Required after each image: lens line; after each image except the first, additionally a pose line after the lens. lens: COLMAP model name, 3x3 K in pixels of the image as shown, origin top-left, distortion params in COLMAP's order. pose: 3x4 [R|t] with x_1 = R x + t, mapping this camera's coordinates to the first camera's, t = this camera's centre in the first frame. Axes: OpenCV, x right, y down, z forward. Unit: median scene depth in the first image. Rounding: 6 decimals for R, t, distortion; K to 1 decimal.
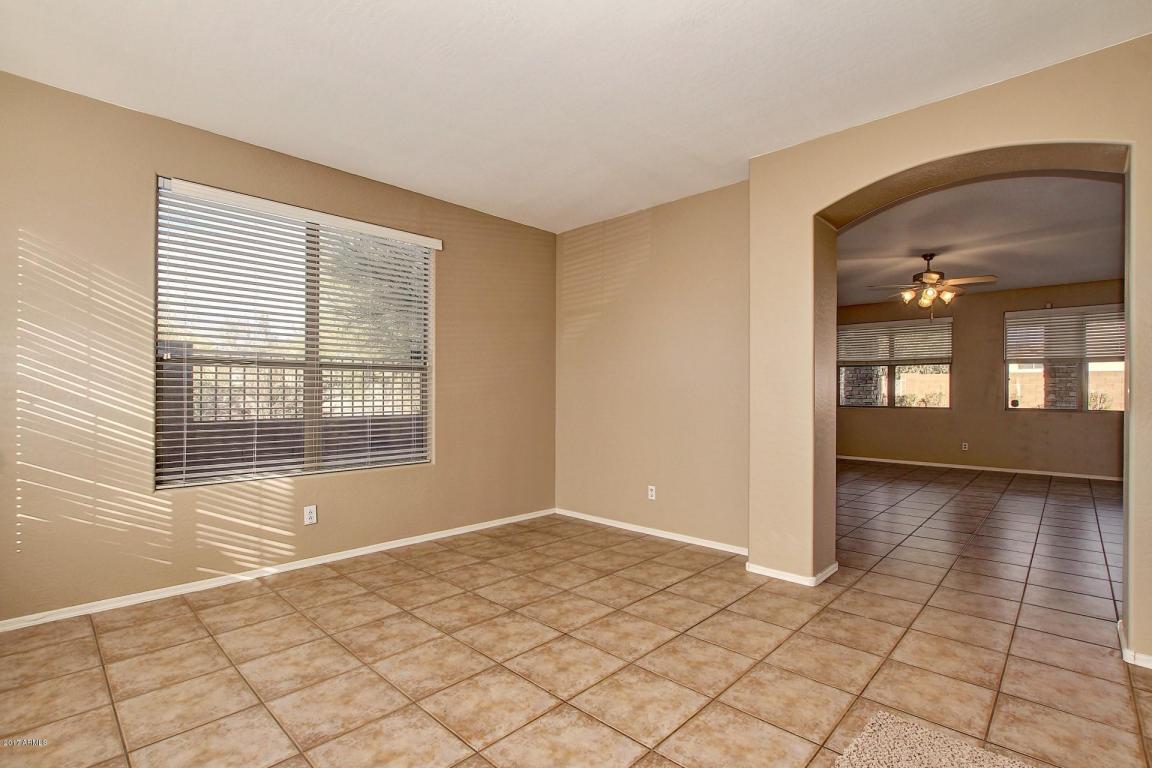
lens RADIAL K [[555.0, 0, 575.1], [0, 555.0, 388.3], [0, 0, 1]] dist [-0.012462, 0.000741]
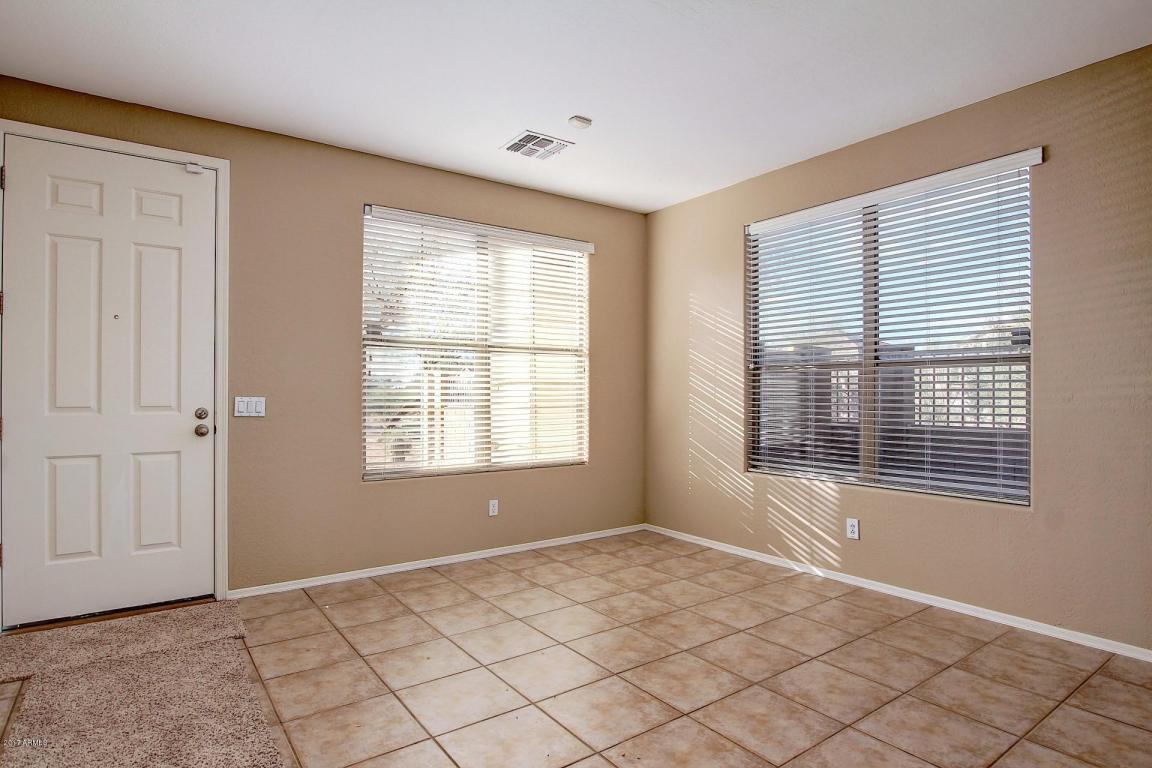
lens RADIAL K [[618.4, 0, 574.7], [0, 618.4, 383.7], [0, 0, 1]] dist [-0.002661, -0.000688]
pose [[-0.189073, -0.020048, -0.981758, 0.705363], [0.008133, 0.999725, -0.021981, 0.008193], [0.981929, -0.012141, -0.188858, 0.845327]]
